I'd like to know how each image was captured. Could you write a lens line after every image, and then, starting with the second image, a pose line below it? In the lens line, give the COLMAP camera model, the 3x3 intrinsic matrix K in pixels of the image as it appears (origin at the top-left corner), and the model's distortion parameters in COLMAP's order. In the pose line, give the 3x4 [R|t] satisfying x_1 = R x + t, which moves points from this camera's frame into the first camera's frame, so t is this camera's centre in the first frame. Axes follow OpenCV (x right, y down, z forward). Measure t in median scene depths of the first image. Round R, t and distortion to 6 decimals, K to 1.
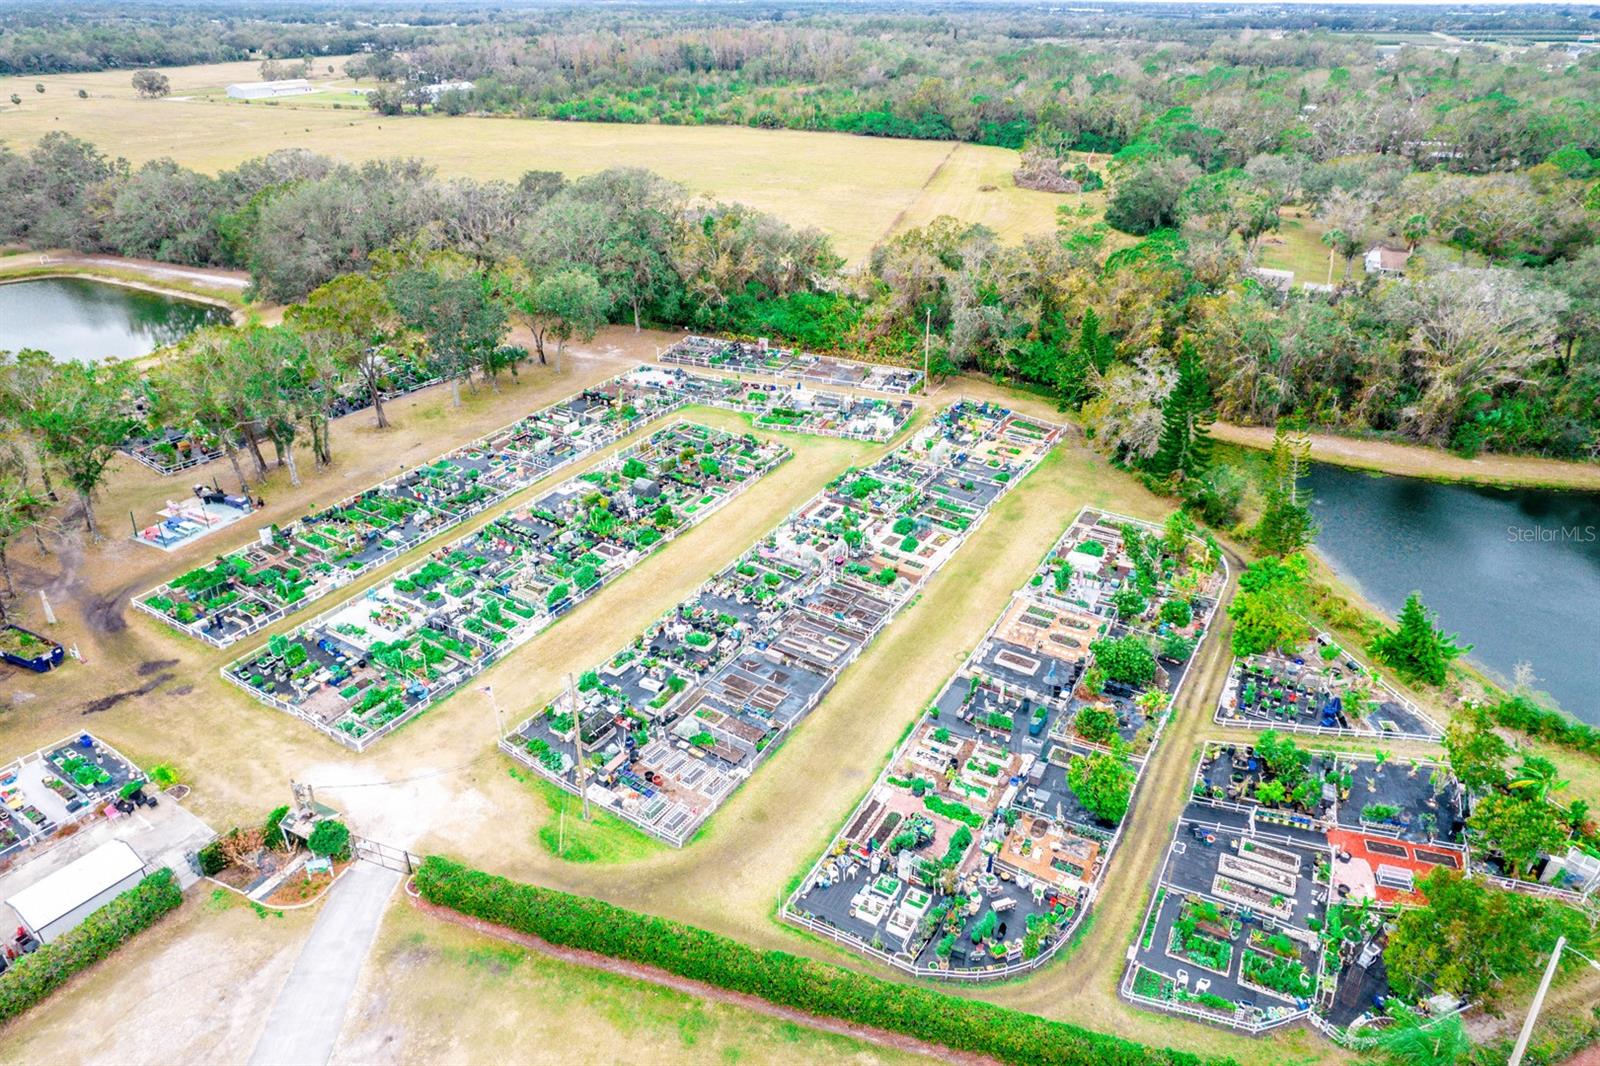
lens RADIAL K [[999.6, 0, 802.9], [0, 999.6, 503.0], [0, 0, 1]] dist [-0.076765, 0.062427]
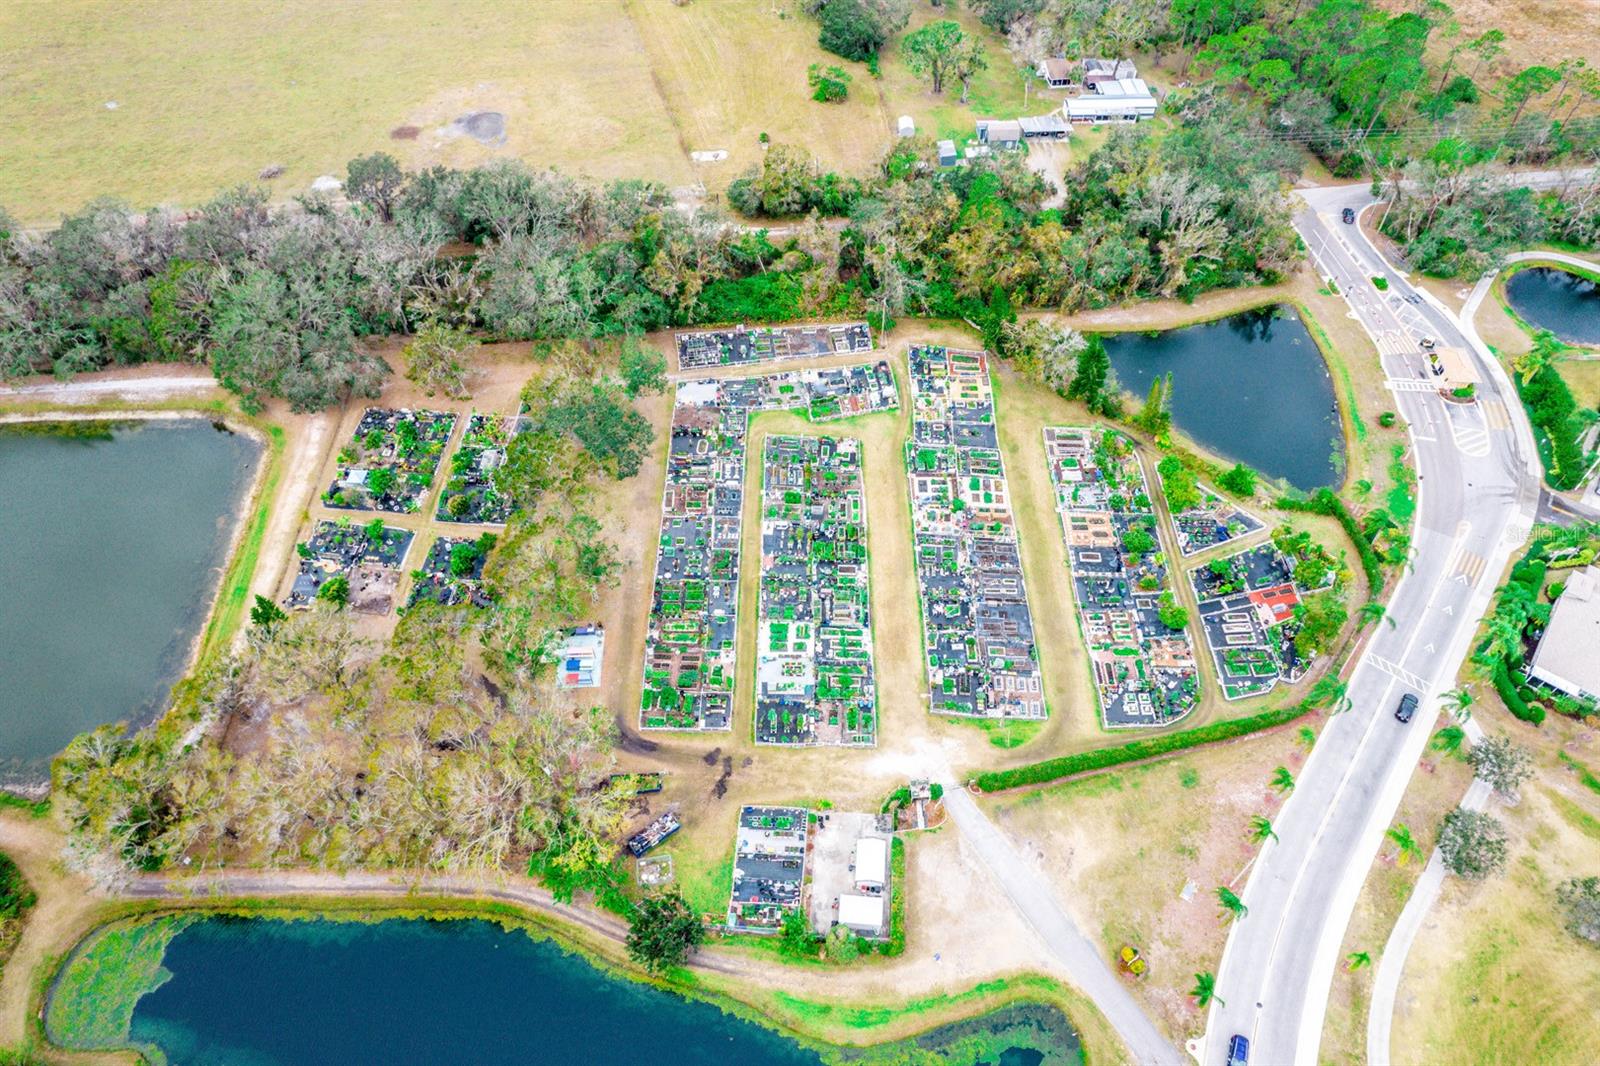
lens RADIAL K [[999.6, 0, 802.9], [0, 999.6, 503.0], [0, 0, 1]] dist [-0.076765, 0.062427]
pose [[0.872215, -0.368605, 0.321514, -0.925530], [0.227372, 0.887542, 0.400713, -0.902685], [-0.433062, -0.276405, 0.857938, -0.455062]]
